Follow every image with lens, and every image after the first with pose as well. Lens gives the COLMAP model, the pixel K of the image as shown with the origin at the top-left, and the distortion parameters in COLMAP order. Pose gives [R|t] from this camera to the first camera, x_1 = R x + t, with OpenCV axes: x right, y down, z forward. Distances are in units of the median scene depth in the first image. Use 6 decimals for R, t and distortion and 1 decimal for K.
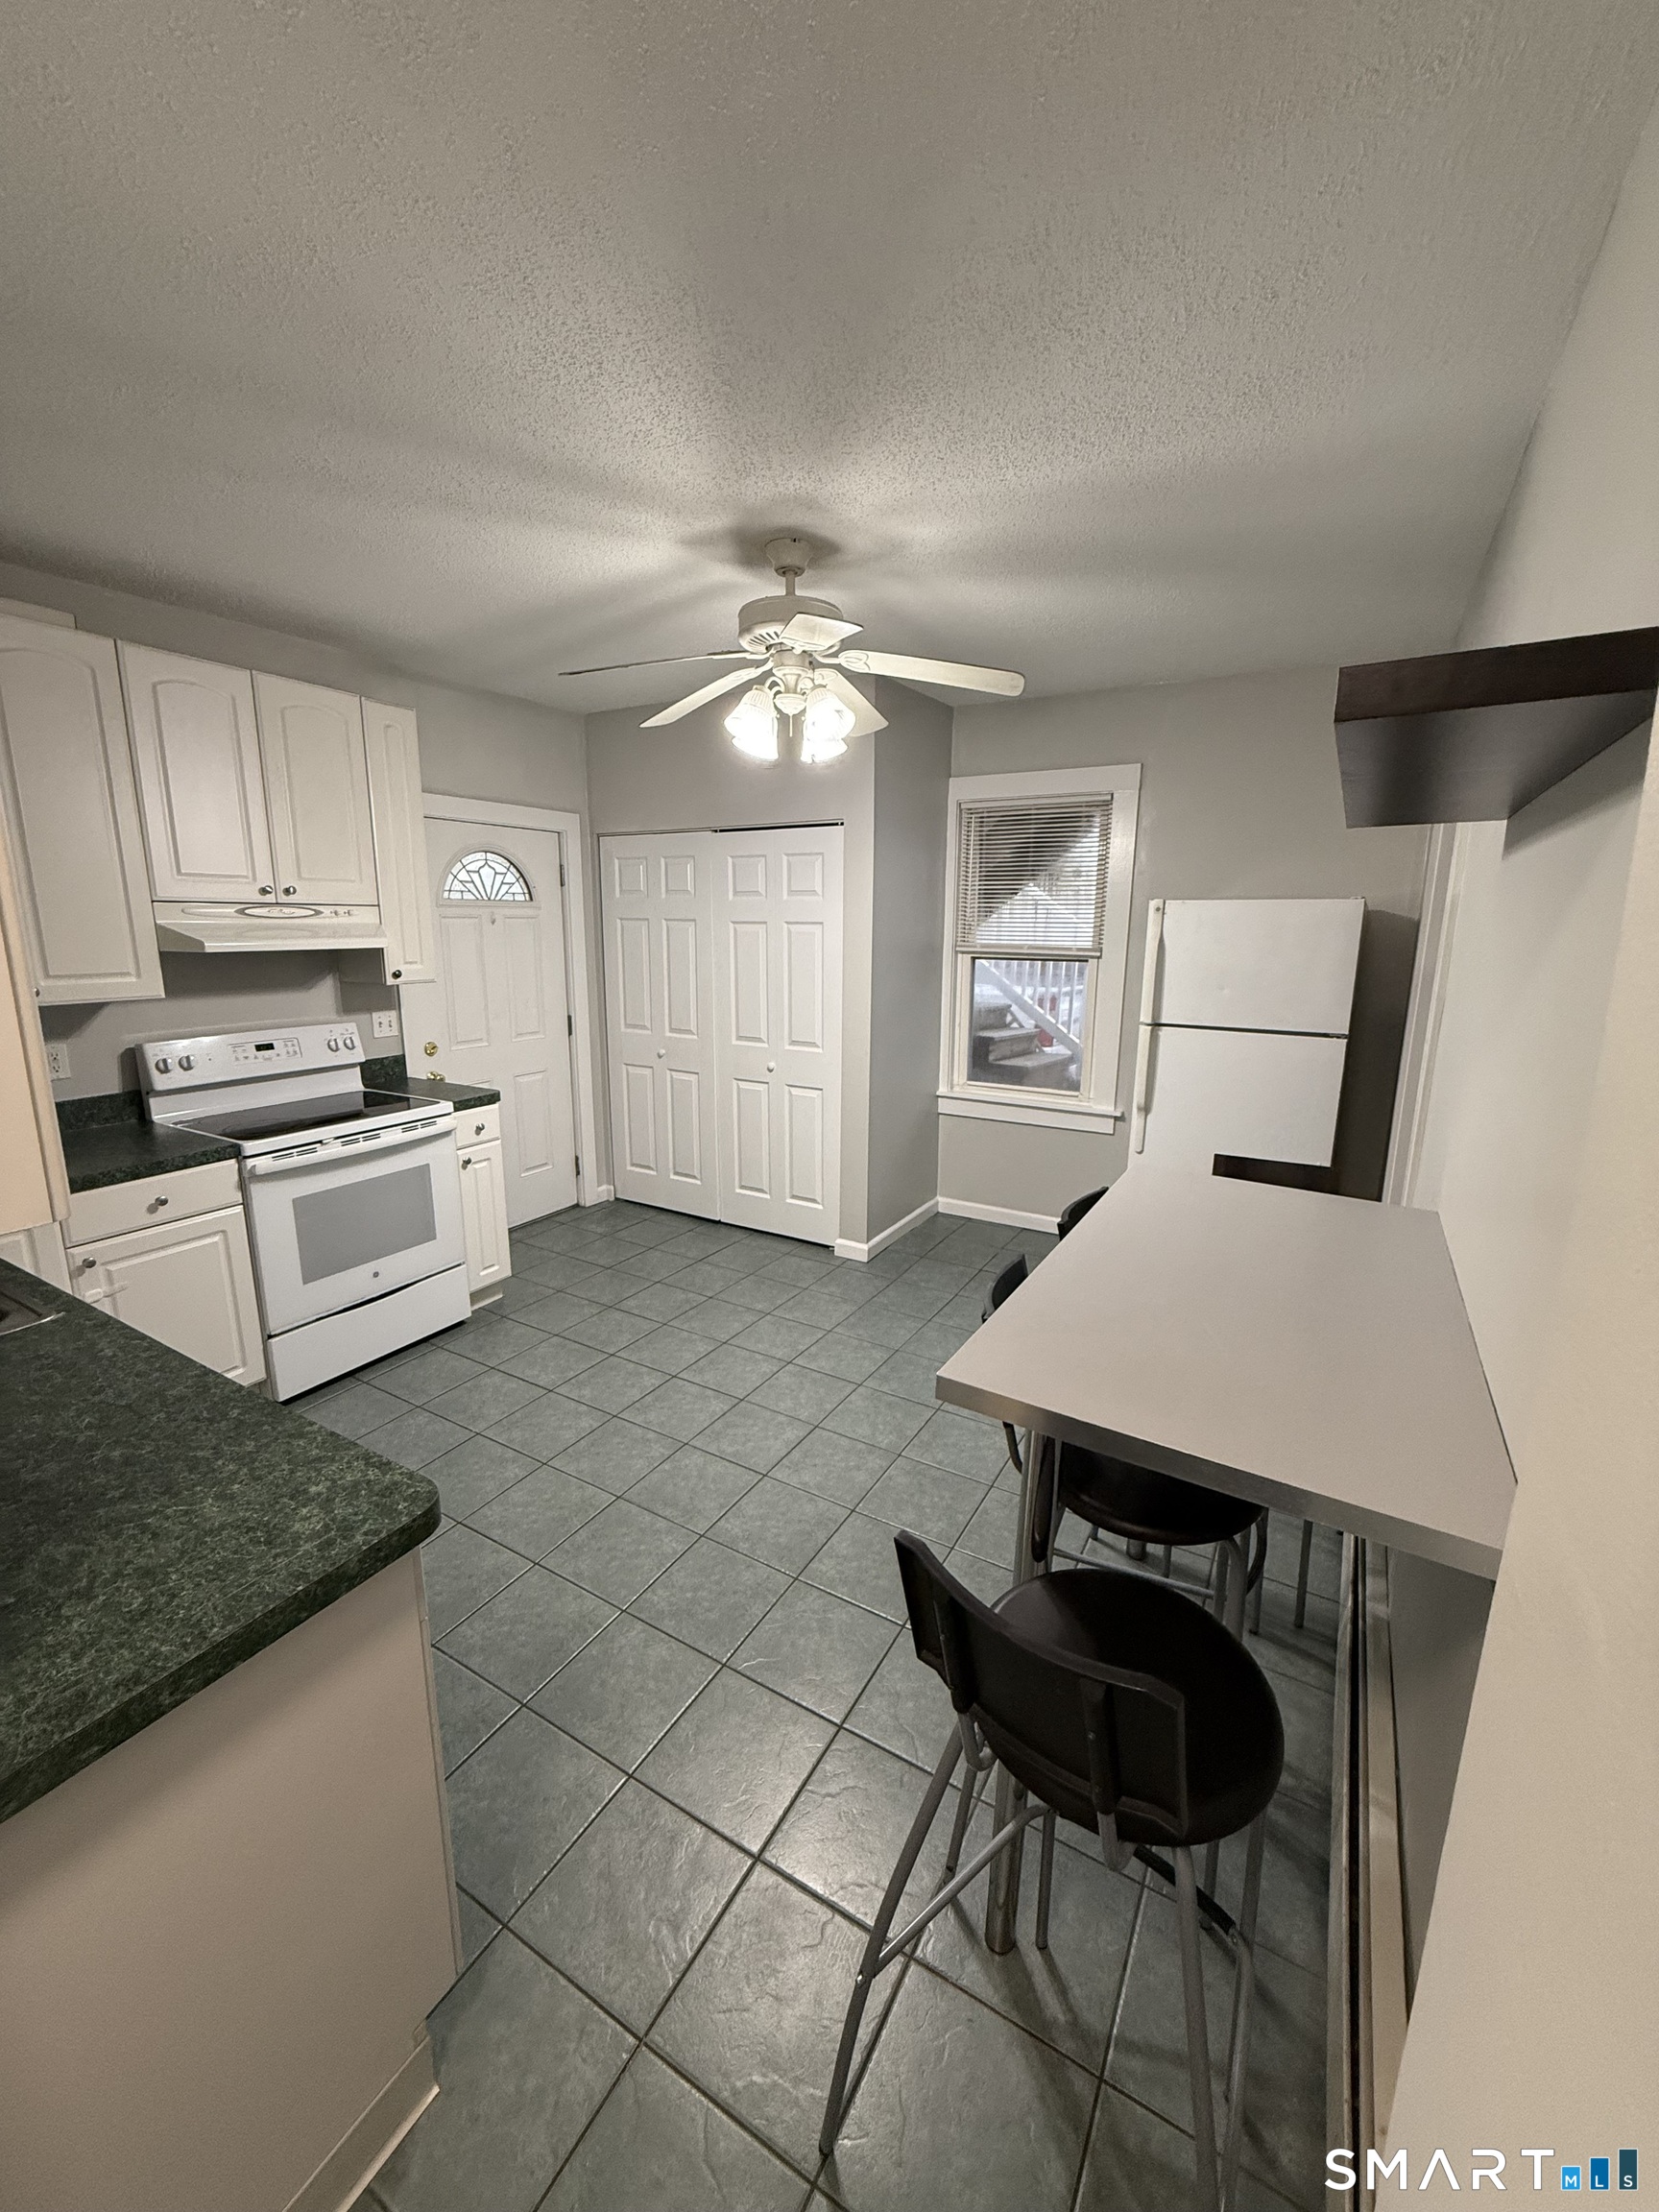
lens RADIAL K [[878.4, 0, 820.7], [0, 878.4, 1102.2], [0, 0, 1]] dist [-0.002445, -0.001005]
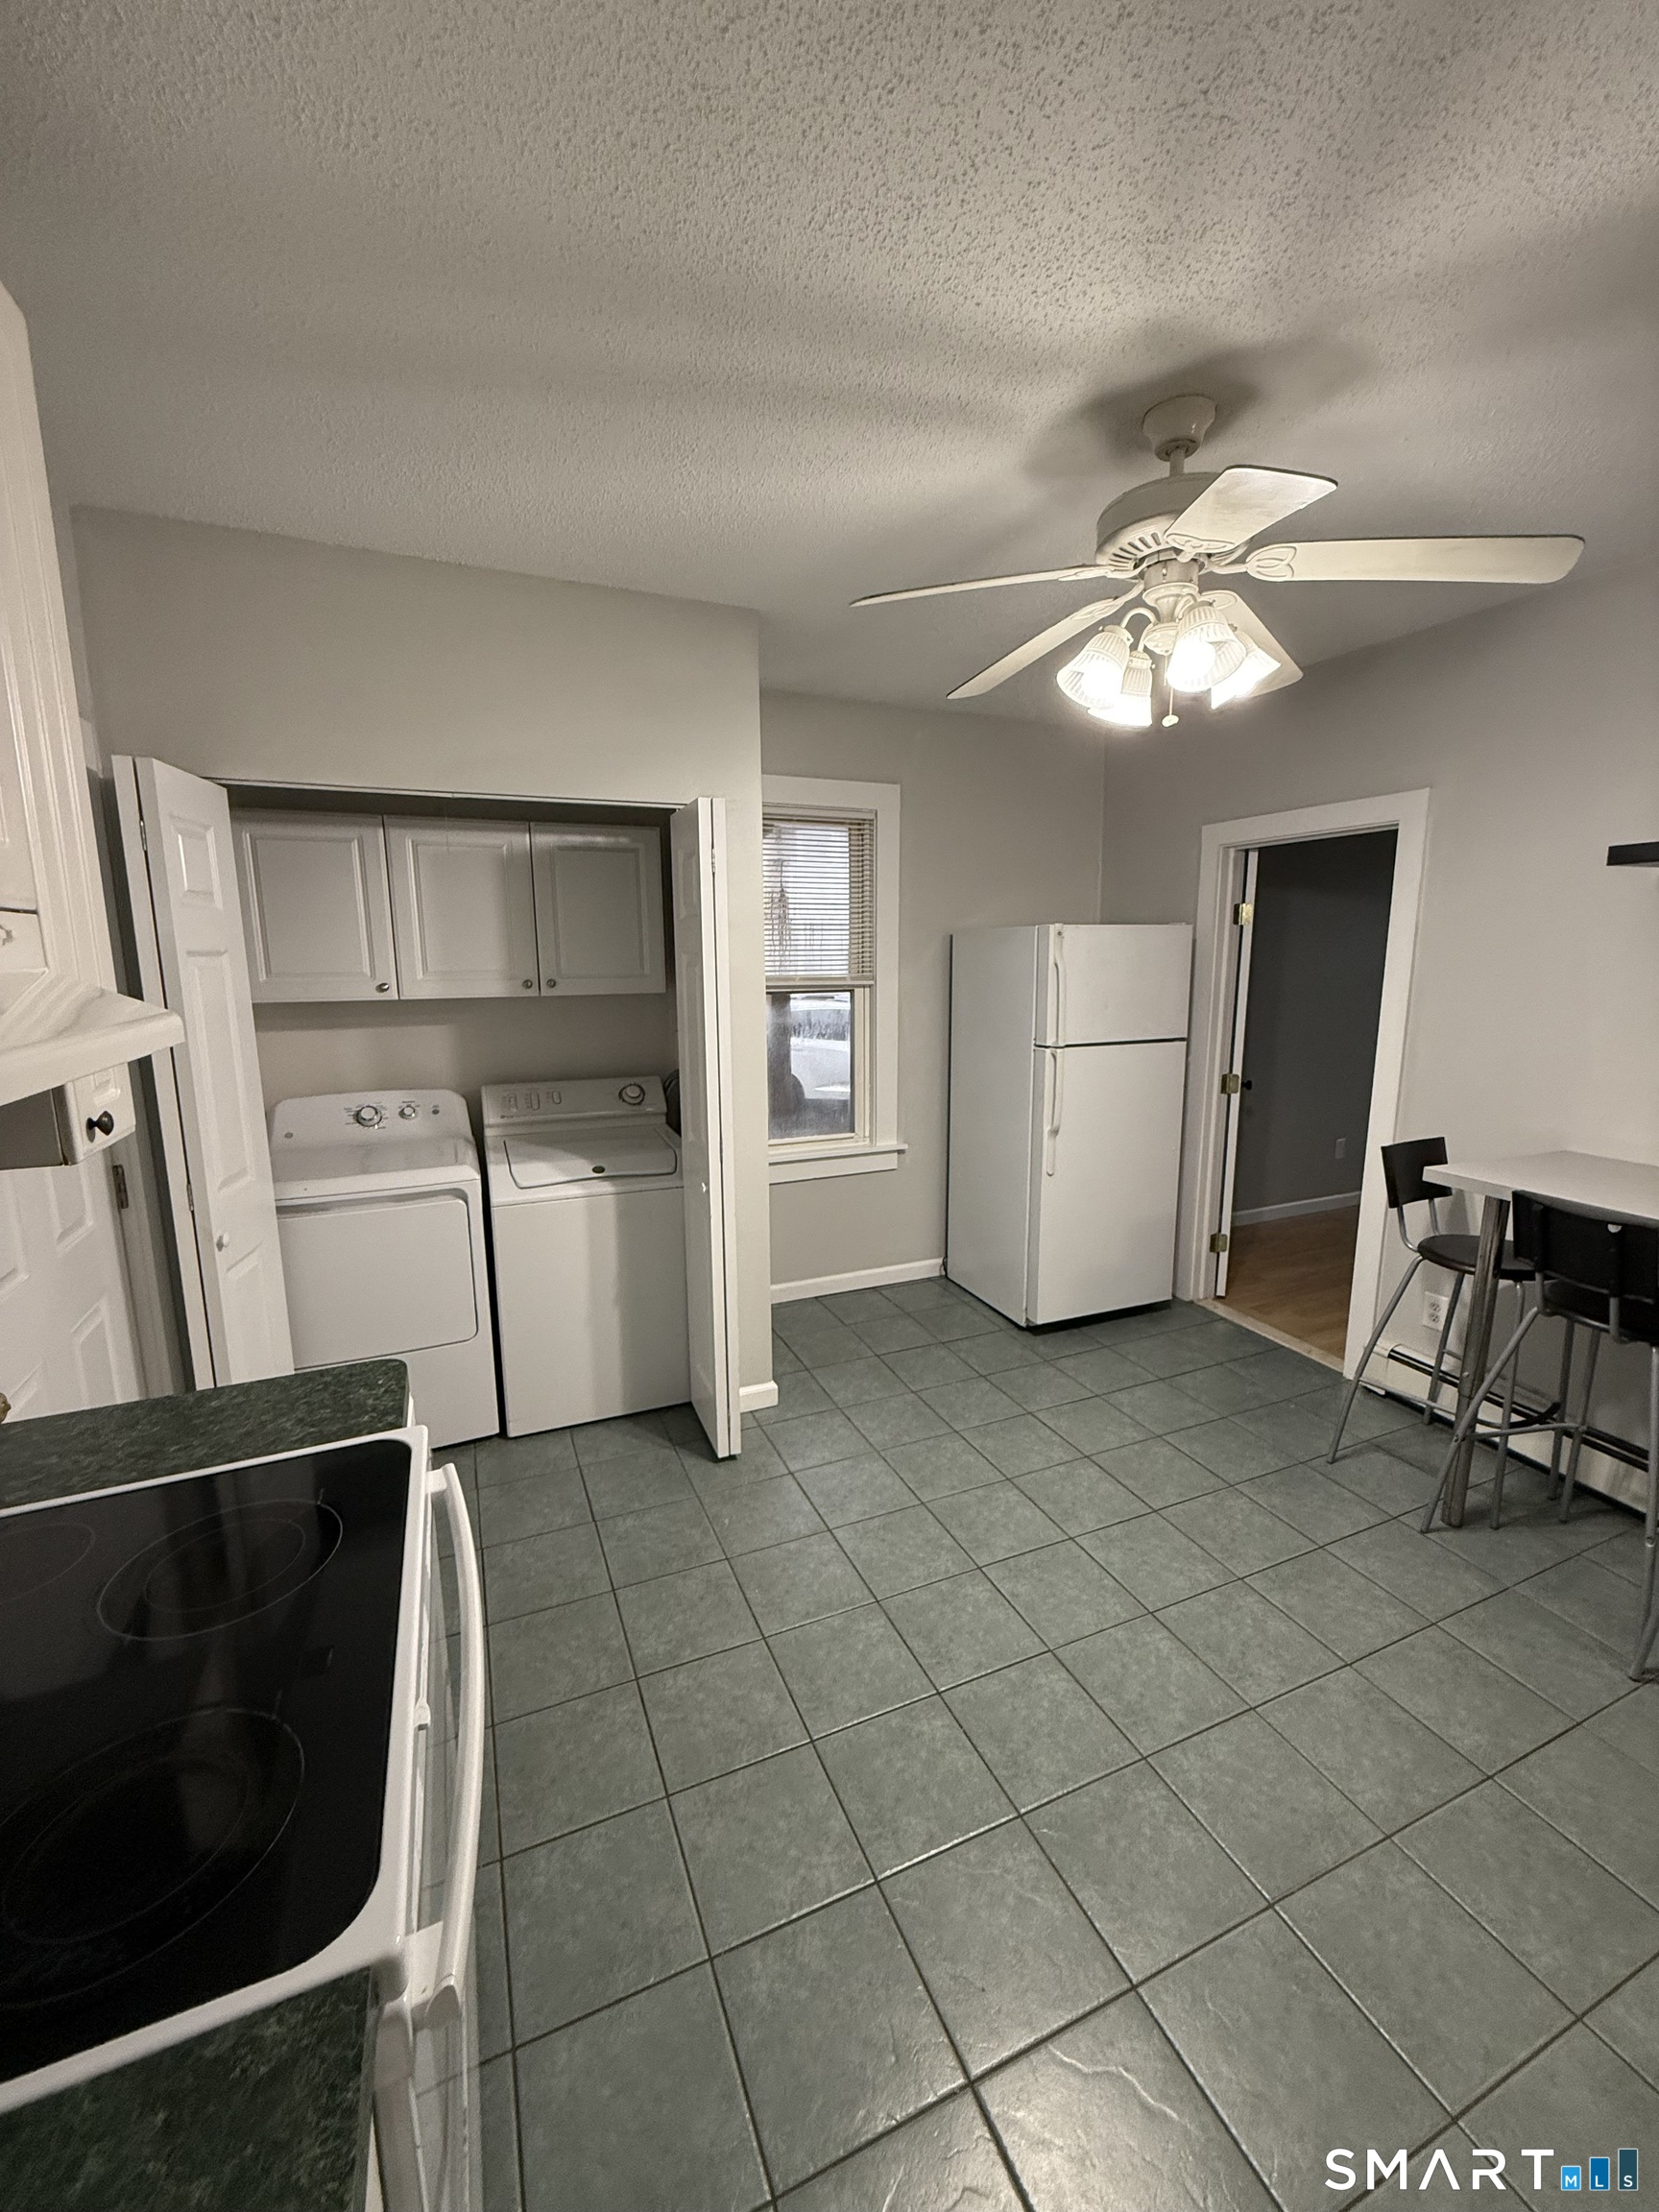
lens RADIAL K [[878.4, 0, 831.1], [0, 878.4, 1103.3], [0, 0, 1]] dist [-0.002445, -0.001005]
pose [[0.587423, -0.148707, 0.795500, -0.651789], [0.174712, 0.983096, 0.054763, -0.139356], [-0.790196, 0.106815, 0.603474, 0.667234]]
